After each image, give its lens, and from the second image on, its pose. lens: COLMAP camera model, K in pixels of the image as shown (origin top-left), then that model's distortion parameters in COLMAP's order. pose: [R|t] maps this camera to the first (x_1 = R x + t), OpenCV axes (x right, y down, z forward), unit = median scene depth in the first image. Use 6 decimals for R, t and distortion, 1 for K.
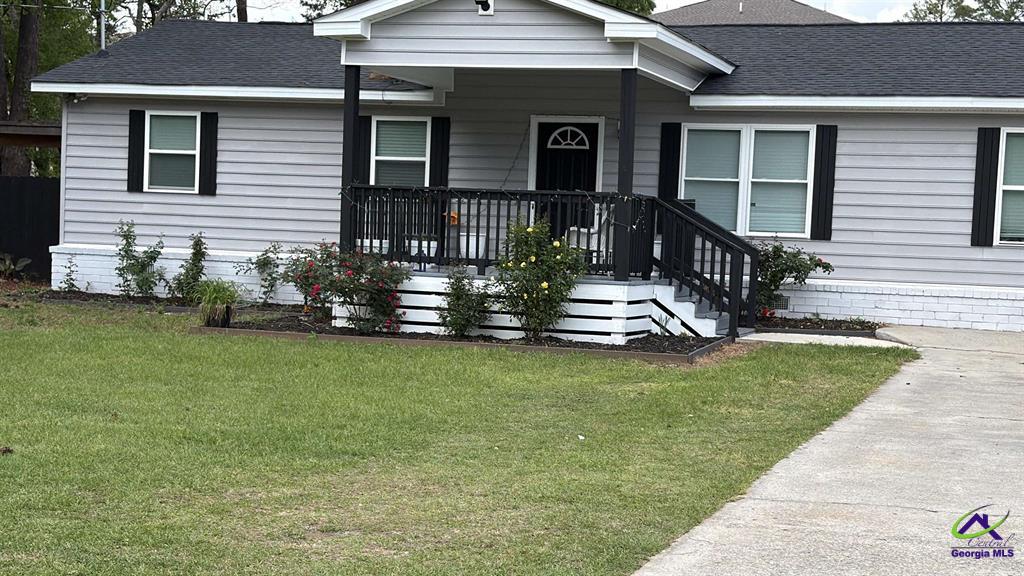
lens RADIAL K [[1860.4, 0, 503.4], [0, 1860.4, 309.7], [0, 0, 1]] dist [0.148939, 0.000000]
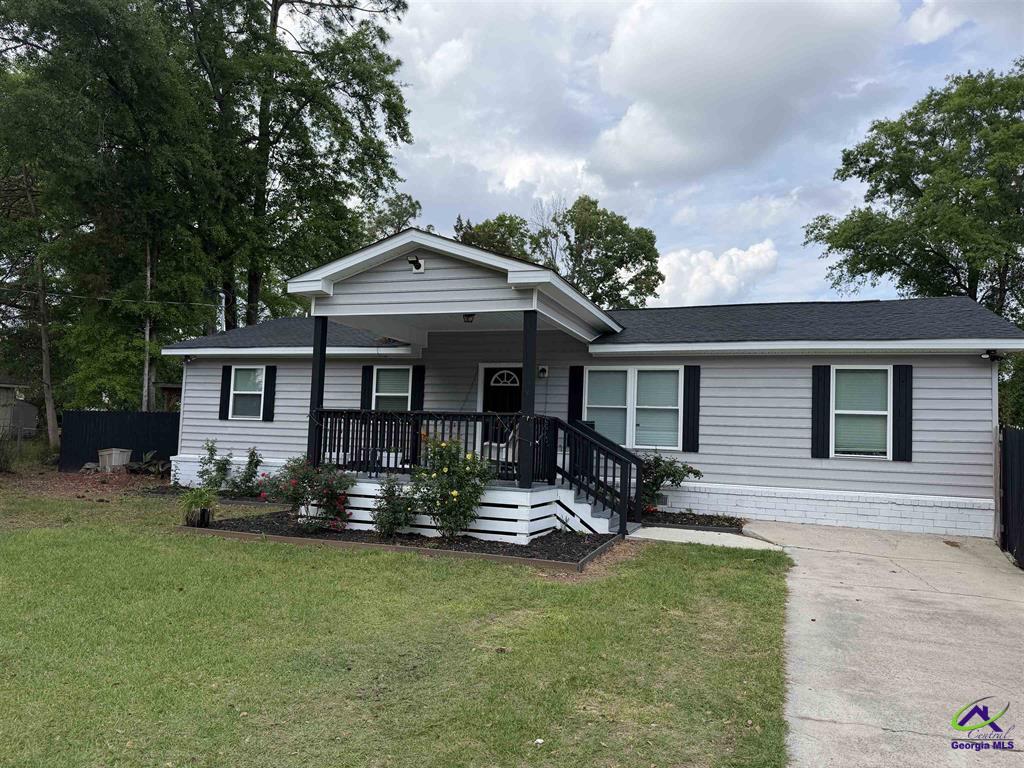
lens RADIAL K [[723.6, 0, 507.5], [0, 723.6, 384.2], [0, 0, 1]] dist [0.066802, -0.034453]
pose [[0.998686, -0.005741, -0.050929, 0.068958], [-0.000522, 0.992516, -0.122113, -0.022510], [0.051248, 0.121979, 0.991209, 0.489837]]
